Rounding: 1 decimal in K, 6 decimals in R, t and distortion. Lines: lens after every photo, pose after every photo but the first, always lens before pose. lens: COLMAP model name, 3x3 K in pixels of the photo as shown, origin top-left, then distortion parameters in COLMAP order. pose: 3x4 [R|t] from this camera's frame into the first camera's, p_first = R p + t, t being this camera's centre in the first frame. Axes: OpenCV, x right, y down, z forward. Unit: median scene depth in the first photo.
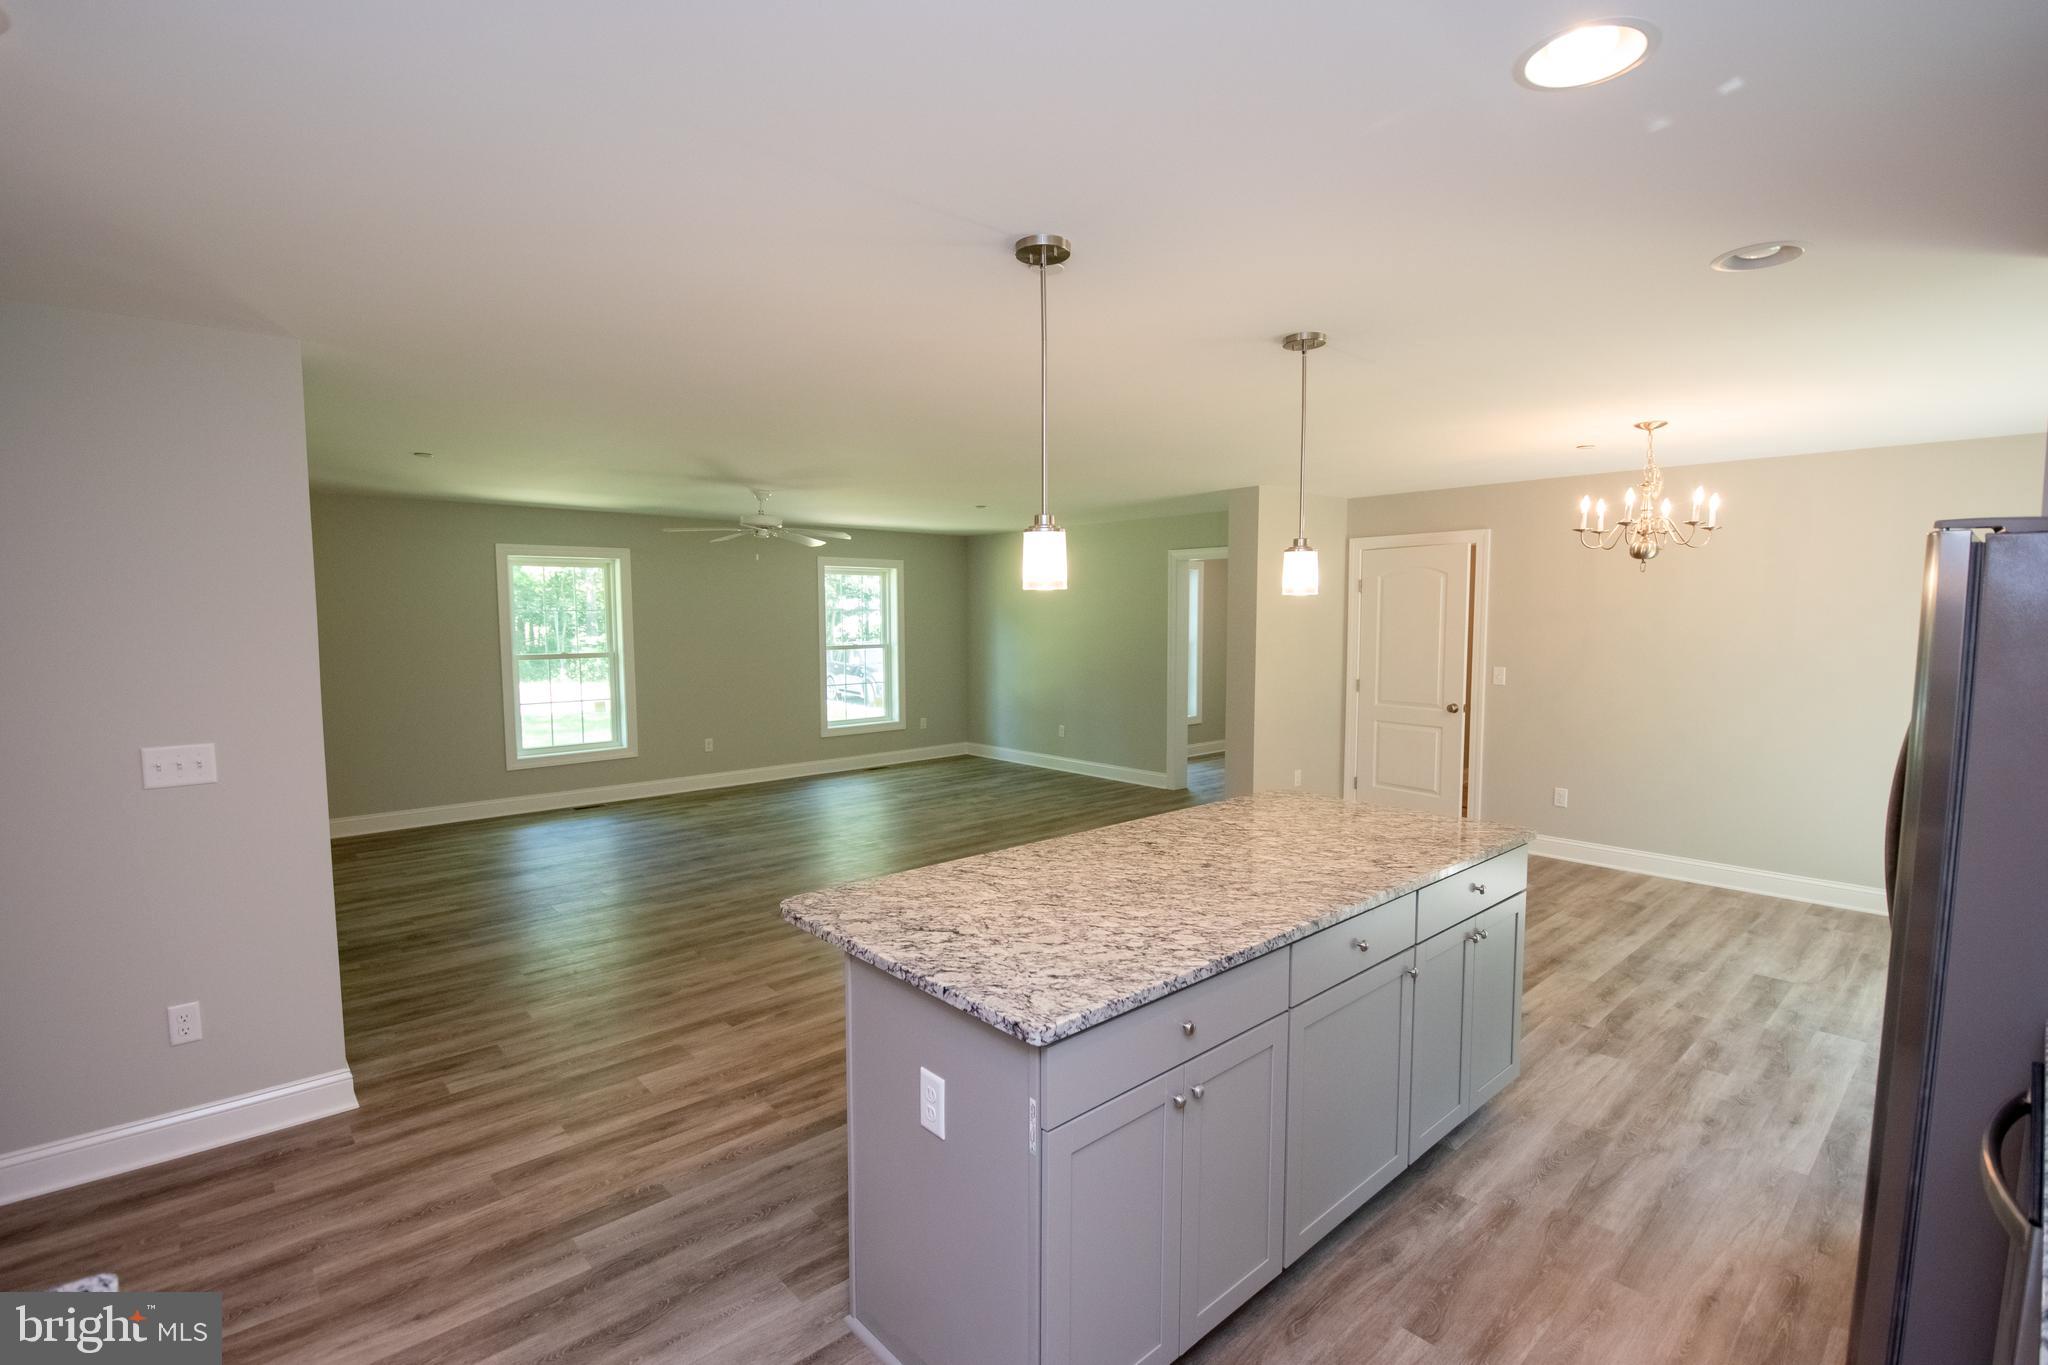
lens RADIAL K [[942.9, 0, 984.9], [0, 942.9, 678.8], [0, 0, 1]] dist [0.001628, -0.022159]
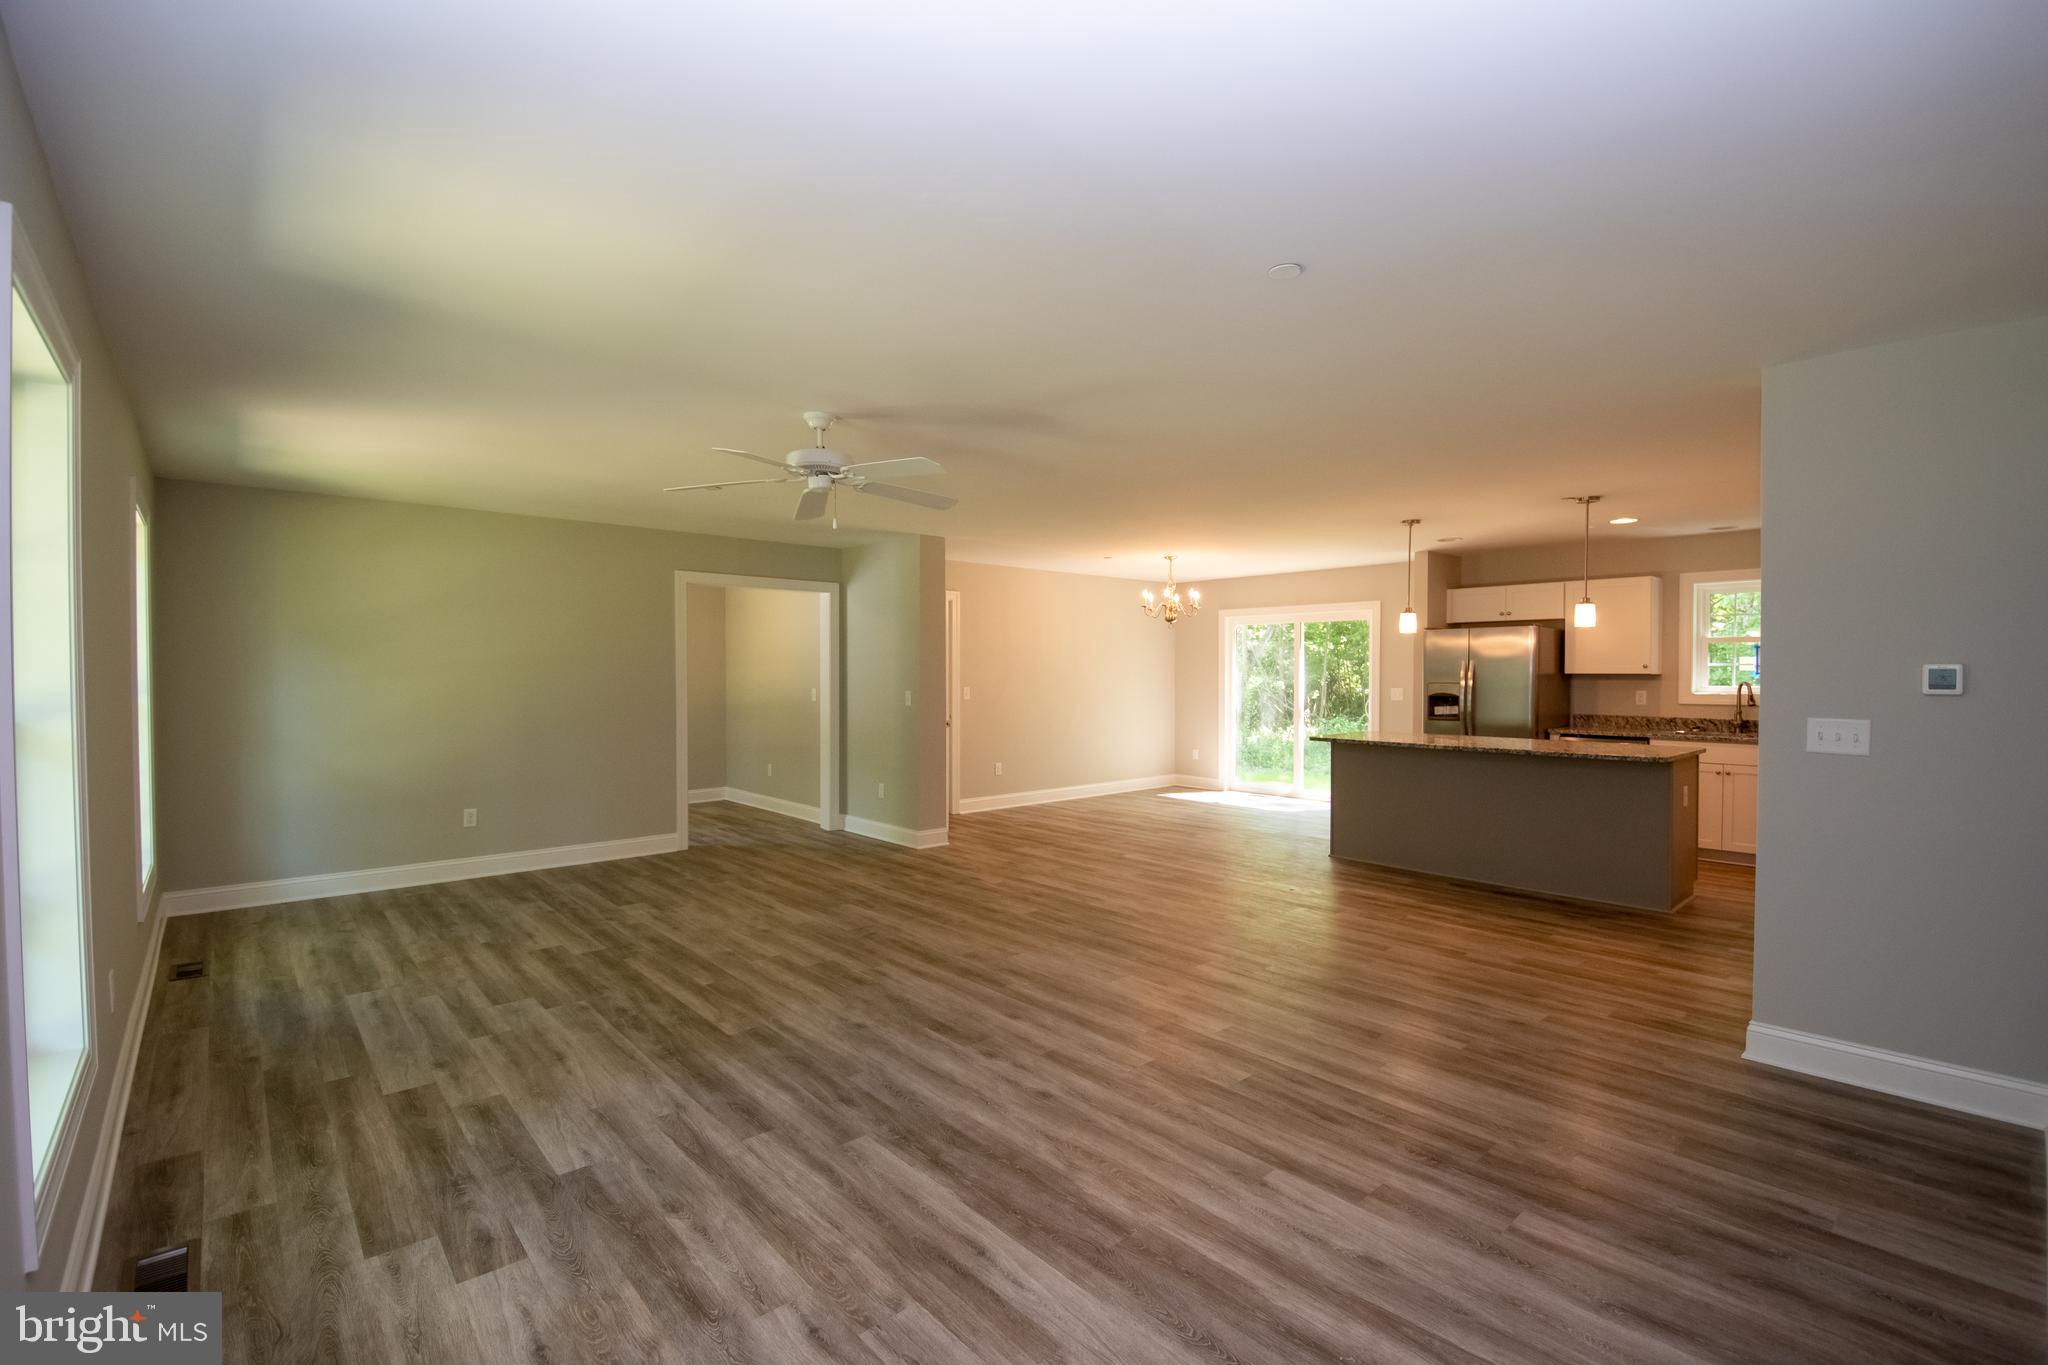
lens RADIAL K [[905.6, 0, 1026.4], [0, 905.6, 692.7], [0, 0, 1]] dist [0.008437, -0.018970]
pose [[-0.017963, -0.021765, 0.999602, -1.817042], [0.072308, 0.997117, 0.023011, -0.062038], [-0.997221, 0.072693, -0.016337, 1.961748]]
